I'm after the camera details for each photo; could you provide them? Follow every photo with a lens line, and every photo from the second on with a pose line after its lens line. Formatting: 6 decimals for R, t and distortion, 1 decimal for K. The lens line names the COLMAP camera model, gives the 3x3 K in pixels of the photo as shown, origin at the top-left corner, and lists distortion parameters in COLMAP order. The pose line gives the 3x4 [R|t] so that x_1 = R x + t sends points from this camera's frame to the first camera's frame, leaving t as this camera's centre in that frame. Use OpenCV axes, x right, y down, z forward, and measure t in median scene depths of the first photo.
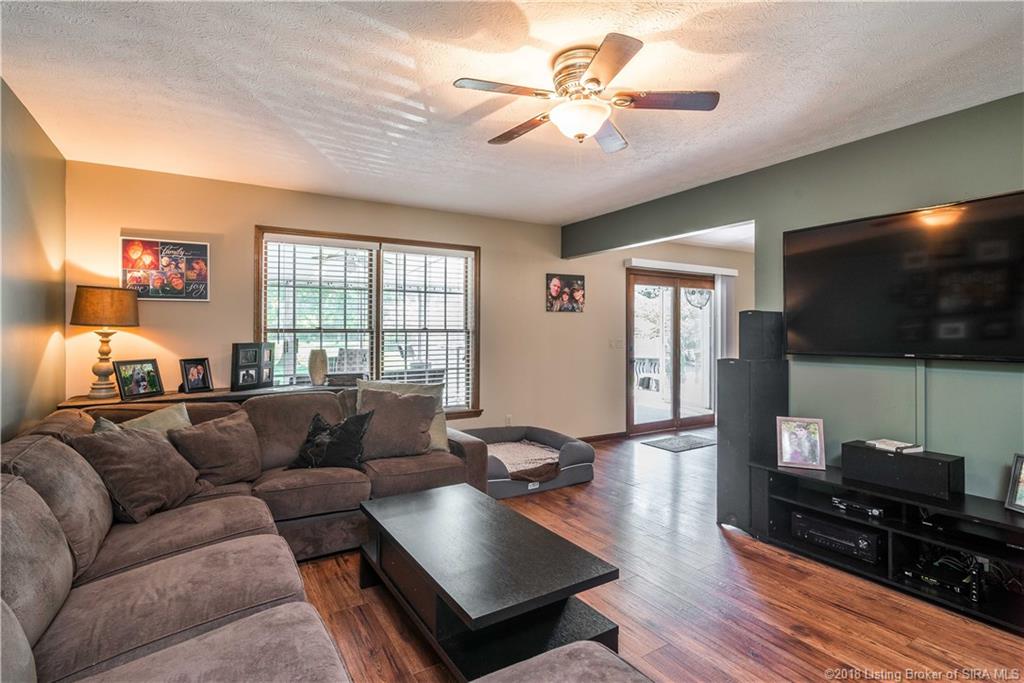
lens RADIAL K [[506.0, 0, 506.2], [0, 506.0, 332.9], [0, 0, 1]] dist [0.001632, -0.000041]
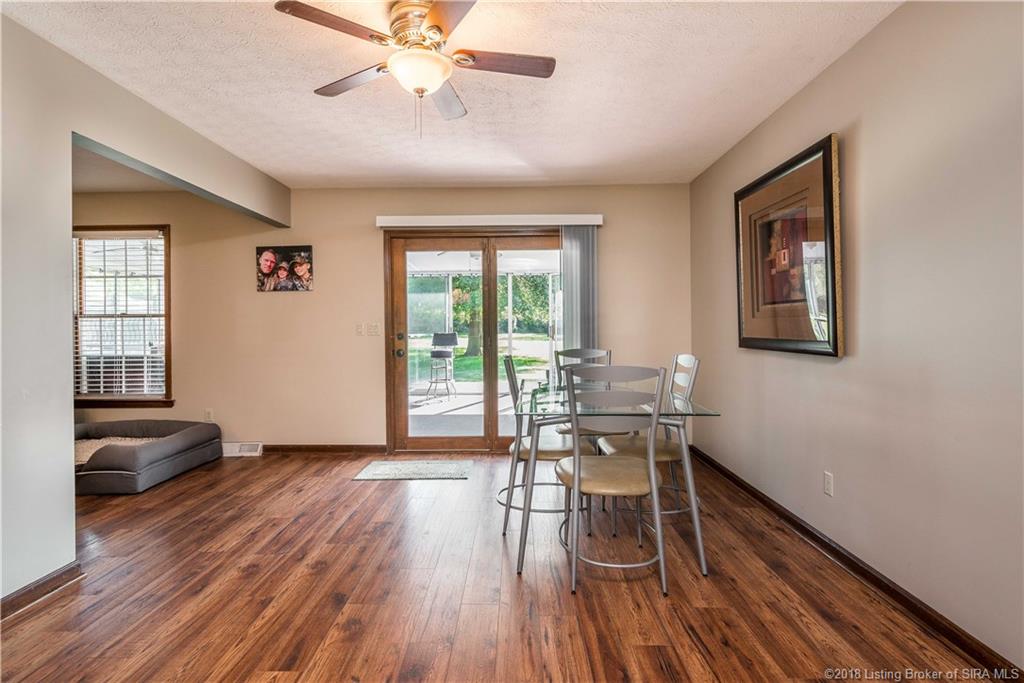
lens RADIAL K [[506.0, 0, 534.8], [0, 506.0, 324.0], [0, 0, 1]] dist [0.001632, -0.000041]
pose [[0.852683, -0.004717, -0.522407, 1.098768], [0.007917, 0.999961, 0.003894, 0.015515], [0.522369, -0.007456, 0.852687, 0.613964]]
